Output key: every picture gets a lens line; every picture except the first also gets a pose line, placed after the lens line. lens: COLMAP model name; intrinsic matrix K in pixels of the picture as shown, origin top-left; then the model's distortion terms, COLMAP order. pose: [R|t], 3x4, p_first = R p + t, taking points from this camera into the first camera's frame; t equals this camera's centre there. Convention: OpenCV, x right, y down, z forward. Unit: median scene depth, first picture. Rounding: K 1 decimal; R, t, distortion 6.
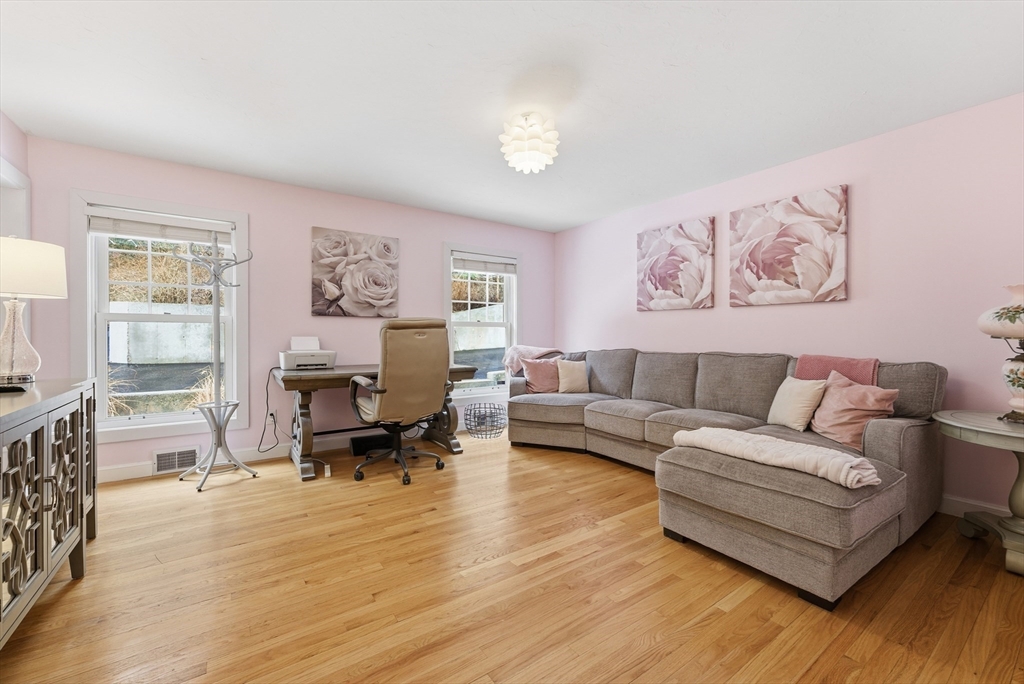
lens RADIAL K [[412.5, 0, 511.2], [0, 412.5, 335.7], [0, 0, 1]] dist [-0.000678, -0.000133]
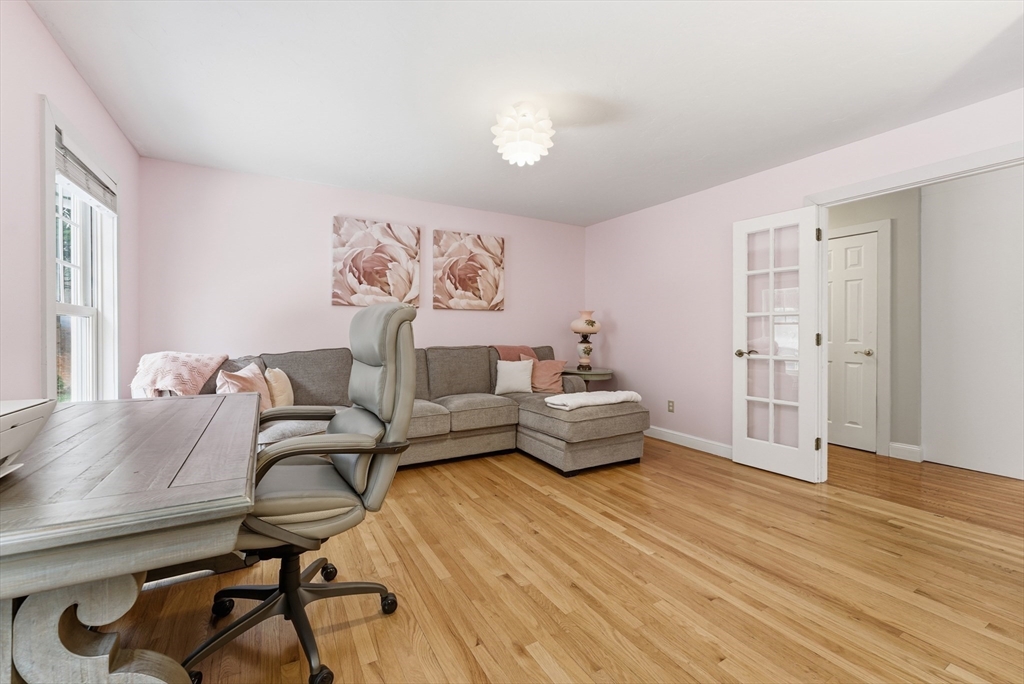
lens RADIAL K [[412.5, 0, 511.2], [0, 412.5, 335.7], [0, 0, 1]] dist [-0.000678, -0.000133]
pose [[0.104048, 0.002422, 0.994569, -0.697778], [0.009787, 0.999946, -0.003459, 0.015638], [-0.994524, 0.010094, 0.104019, 0.727089]]
